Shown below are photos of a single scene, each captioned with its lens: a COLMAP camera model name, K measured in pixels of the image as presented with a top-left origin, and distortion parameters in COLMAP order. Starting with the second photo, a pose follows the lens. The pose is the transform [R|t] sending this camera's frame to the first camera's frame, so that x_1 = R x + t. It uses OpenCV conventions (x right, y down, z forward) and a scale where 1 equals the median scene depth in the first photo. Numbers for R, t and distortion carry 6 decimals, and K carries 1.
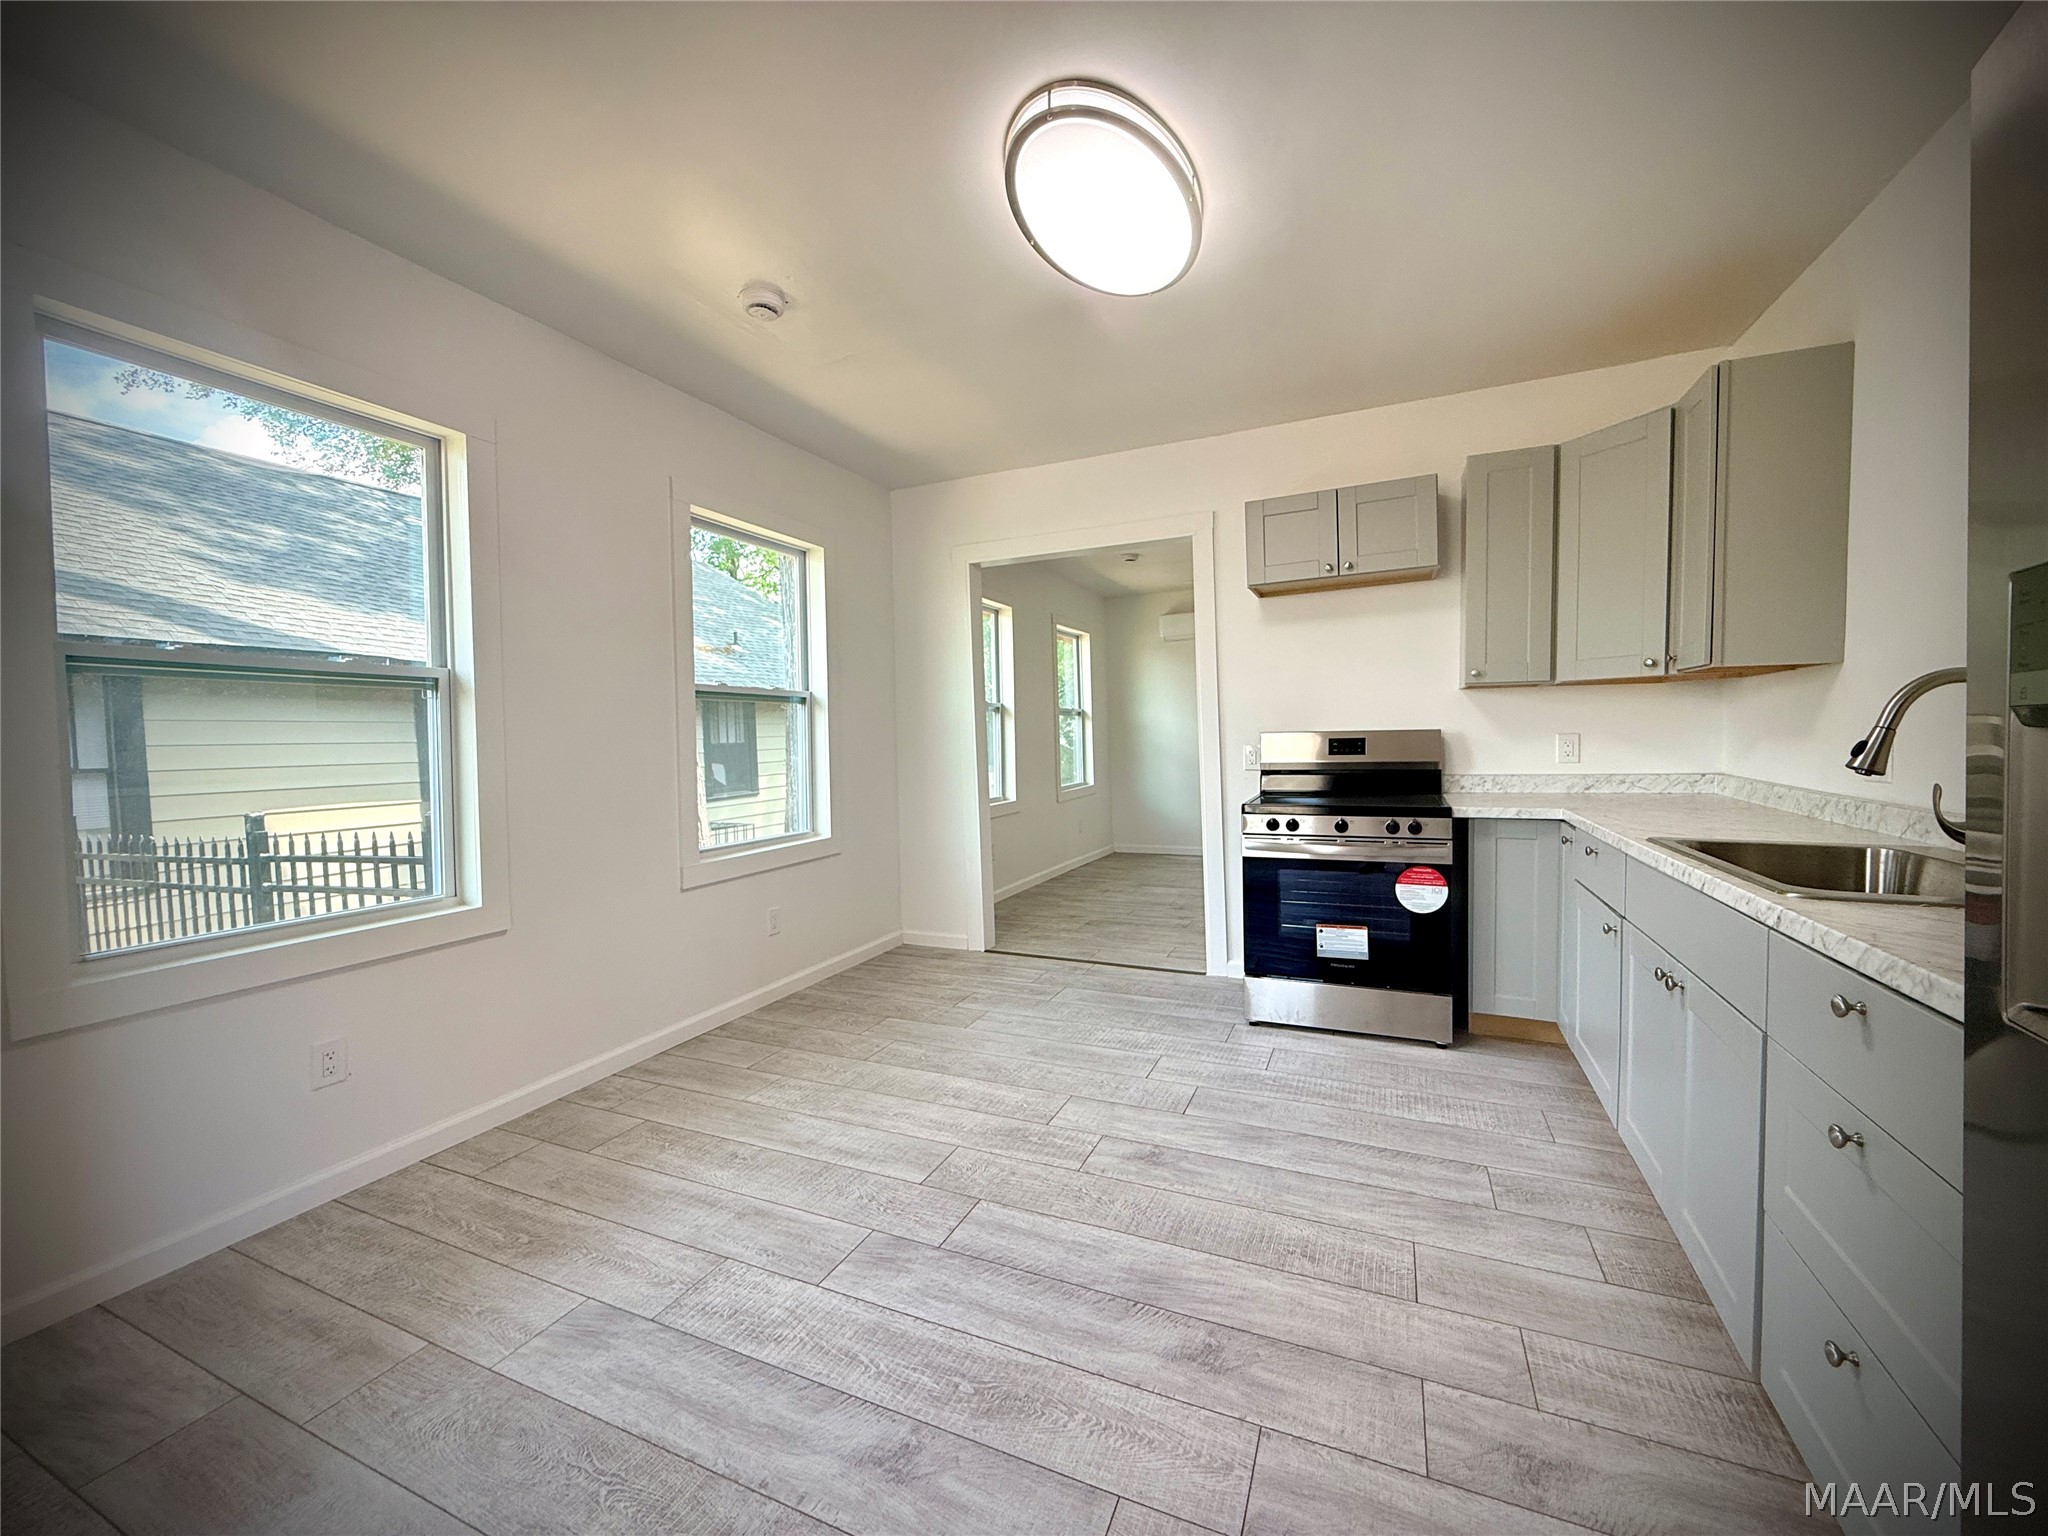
lens RADIAL K [[810.6, 0, 1017.4], [0, 810.6, 766.0], [0, 0, 1]] dist [-0.000228, 0.000122]
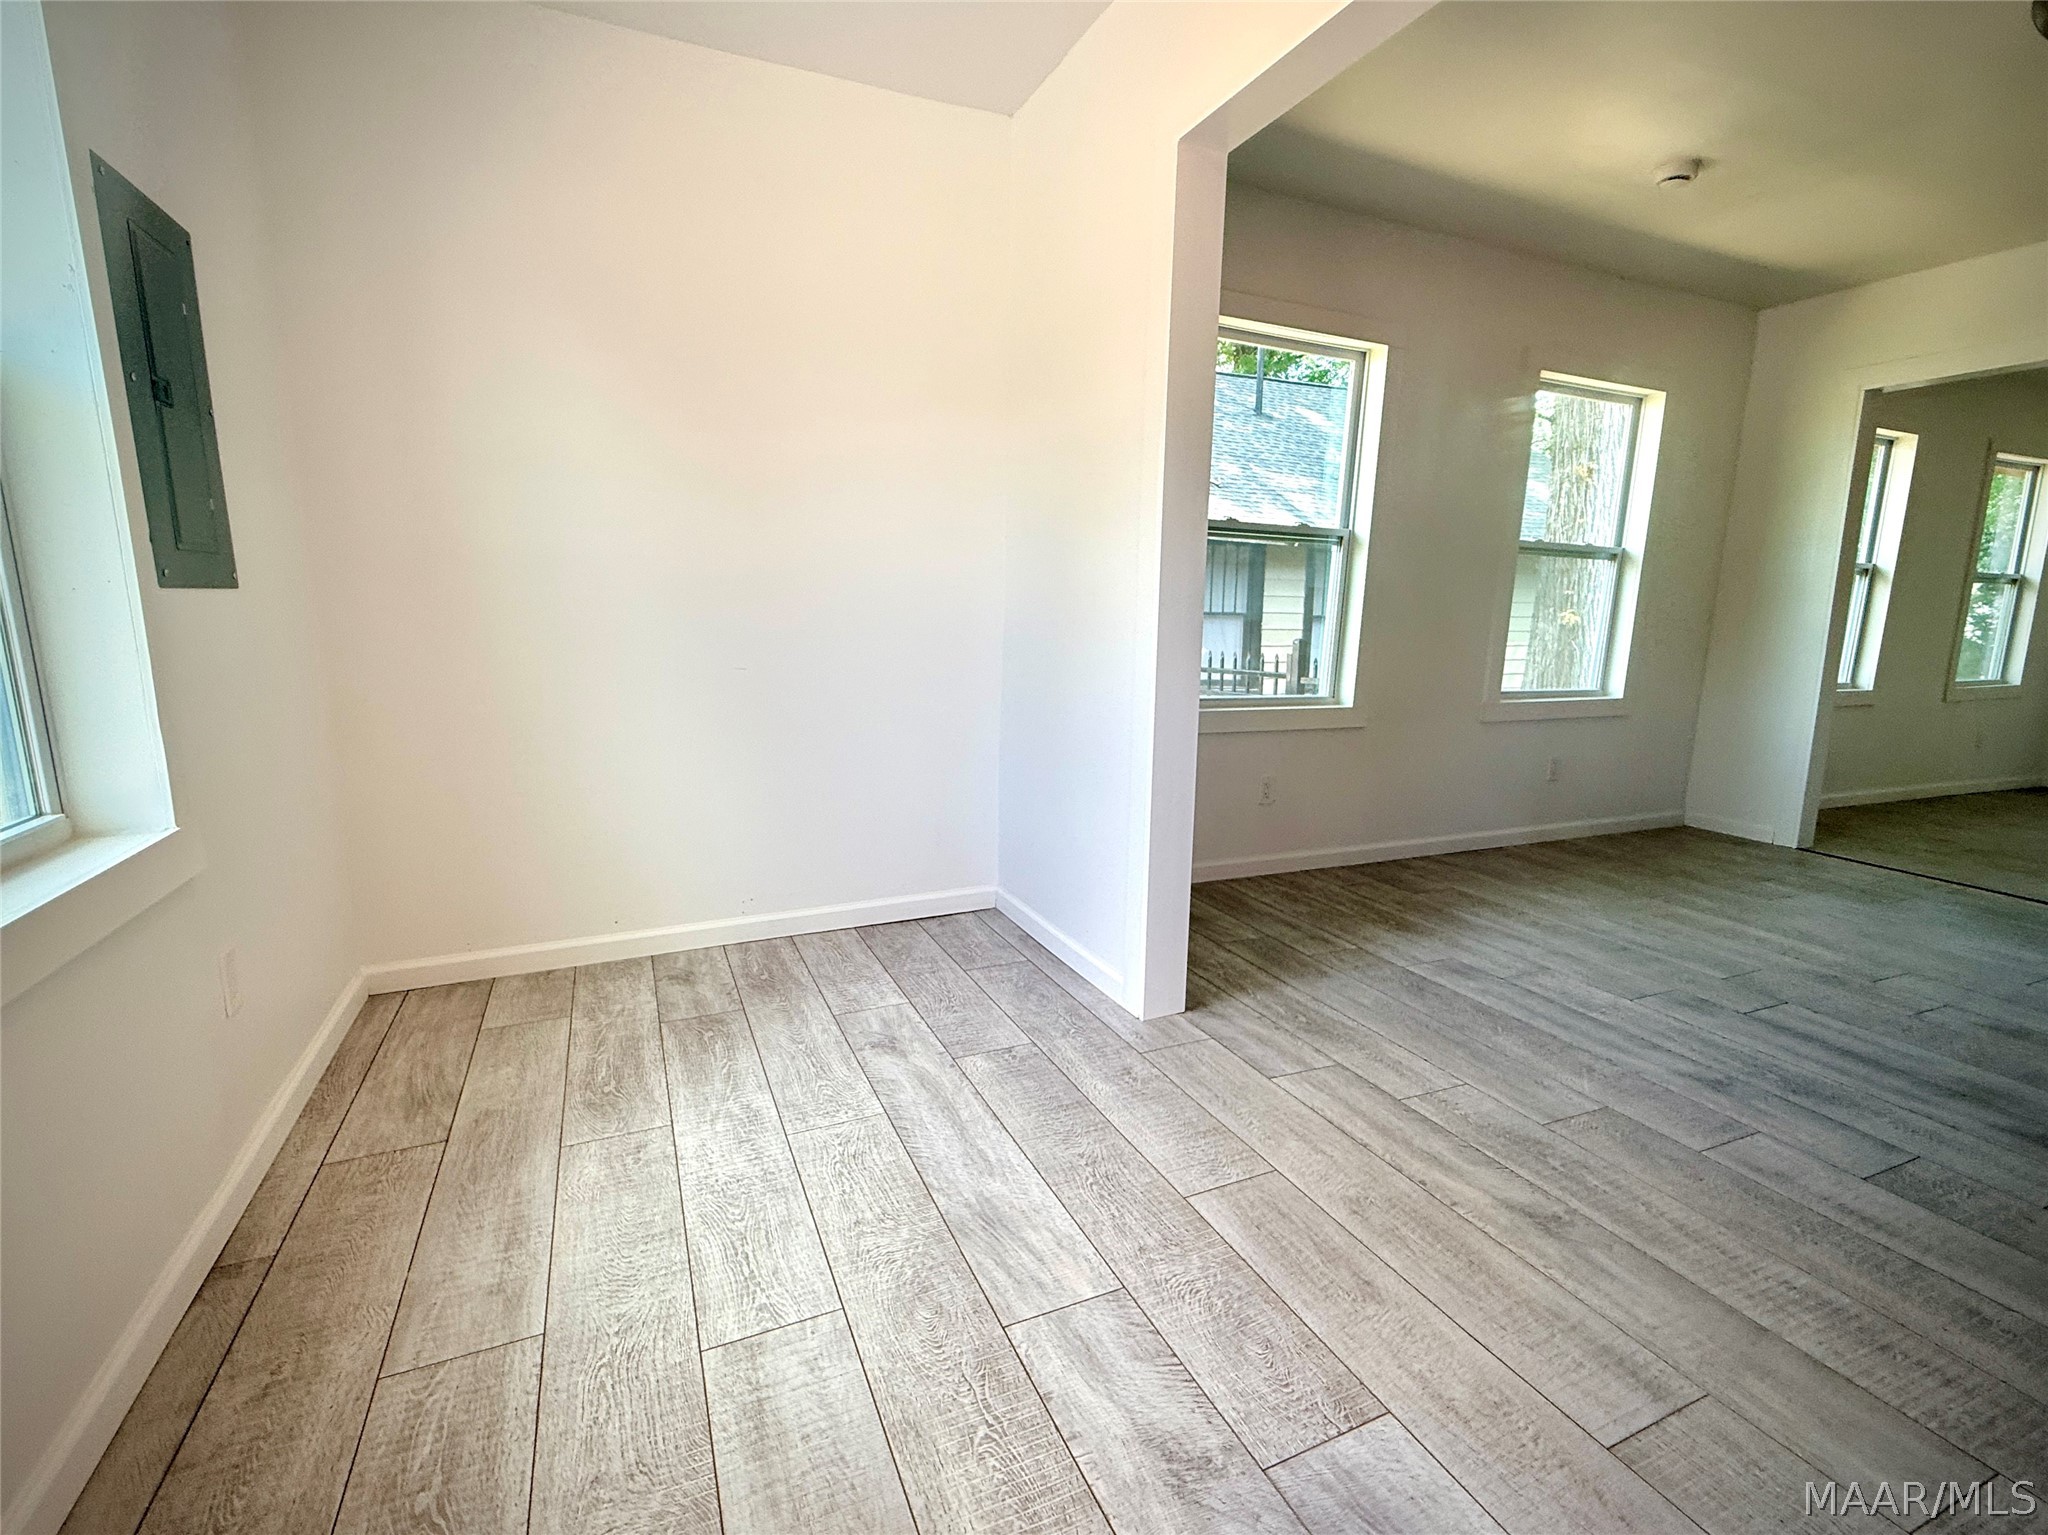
lens RADIAL K [[930.2, 0, 1027.9], [0, 930.2, 760.9], [0, 0, 1]] dist [0.002656, 0.000336]
pose [[0.744538, 0.148355, -0.650887, -0.028625], [-0.062812, 0.986237, 0.152941, 0.051459], [0.664618, -0.072987, 0.743610, -0.477514]]
